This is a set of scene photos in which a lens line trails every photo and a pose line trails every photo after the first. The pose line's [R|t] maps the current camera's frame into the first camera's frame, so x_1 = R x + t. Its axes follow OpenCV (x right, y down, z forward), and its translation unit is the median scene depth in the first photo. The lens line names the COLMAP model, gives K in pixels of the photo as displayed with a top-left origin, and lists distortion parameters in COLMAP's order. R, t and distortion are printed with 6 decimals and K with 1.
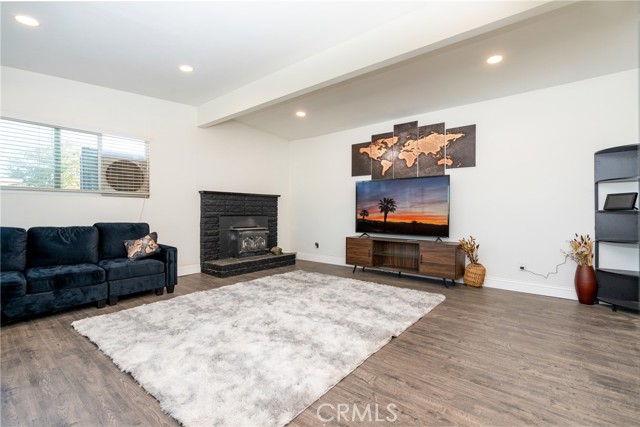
lens RADIAL K [[288.0, 0, 320.0], [0, 288.0, 213.5], [0, 0, 1]] dist [-0.001141, -0.000068]
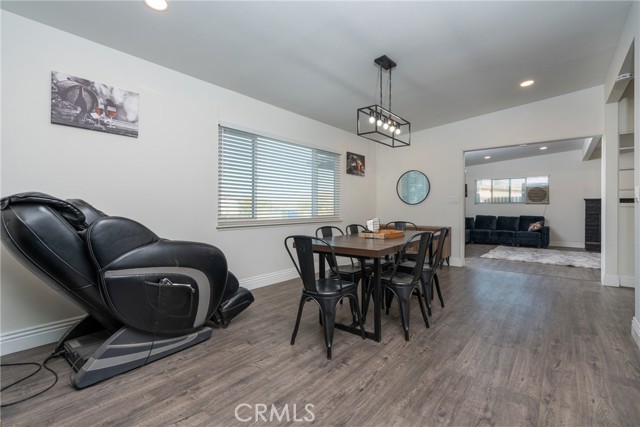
lens RADIAL K [[297.9, 0, 319.6], [0, 297.9, 203.4], [0, 0, 1]] dist [0.000210, 0.000053]
pose [[-0.033867, -0.018244, -0.999260, 1.423074], [-0.004275, 0.999827, -0.018109, -0.014473], [0.999417, 0.003658, -0.033939, -0.489761]]
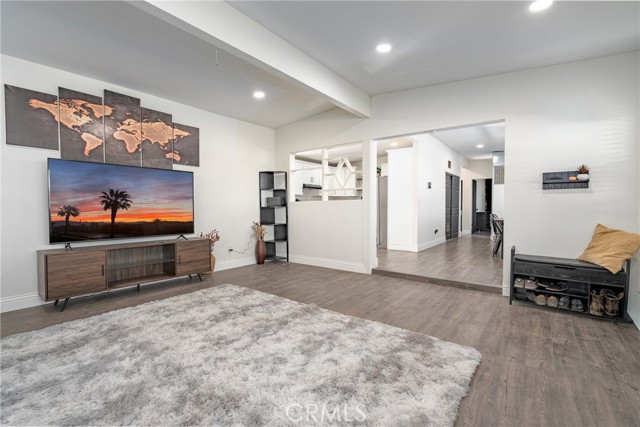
lens RADIAL K [[288.0, 0, 320.0], [0, 288.0, 213.5], [0, 0, 1]] dist [-0.001141, -0.000068]
pose [[-0.013920, -0.026495, 0.999552, -0.533255], [0.009328, 0.999602, 0.026626, -0.009344], [-0.999860, 0.009695, -0.013667, 0.519351]]
